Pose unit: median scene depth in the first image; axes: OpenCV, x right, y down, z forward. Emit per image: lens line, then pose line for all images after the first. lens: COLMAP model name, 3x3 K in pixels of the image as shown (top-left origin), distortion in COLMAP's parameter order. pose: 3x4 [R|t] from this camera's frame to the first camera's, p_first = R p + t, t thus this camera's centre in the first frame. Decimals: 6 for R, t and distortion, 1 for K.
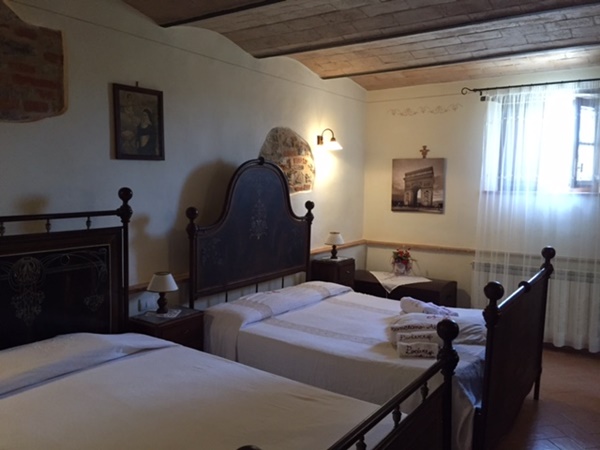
lens RADIAL K [[512.5, 0, 300.3], [0, 512.5, 224.3], [0, 0, 1]] dist [0.011698, -0.009106]
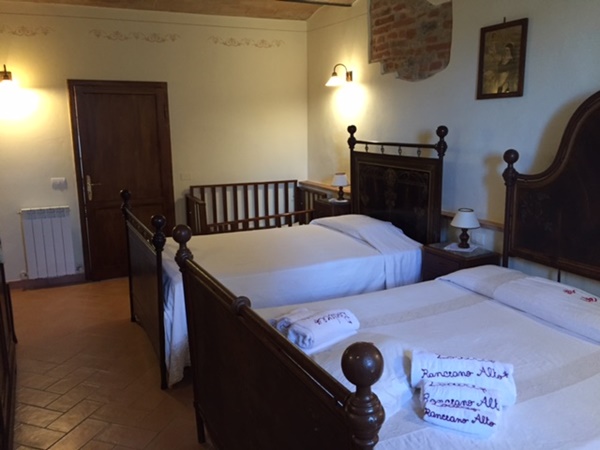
lens RADIAL K [[512.5, 0, 299.6], [0, 512.5, 225.4], [0, 0, 1]] dist [0.011698, -0.009106]
pose [[-0.480502, 0.175331, -0.859288, 0.880693], [-0.069823, 0.969053, 0.236772, -0.107953], [0.874210, 0.173768, -0.453390, 1.309121]]
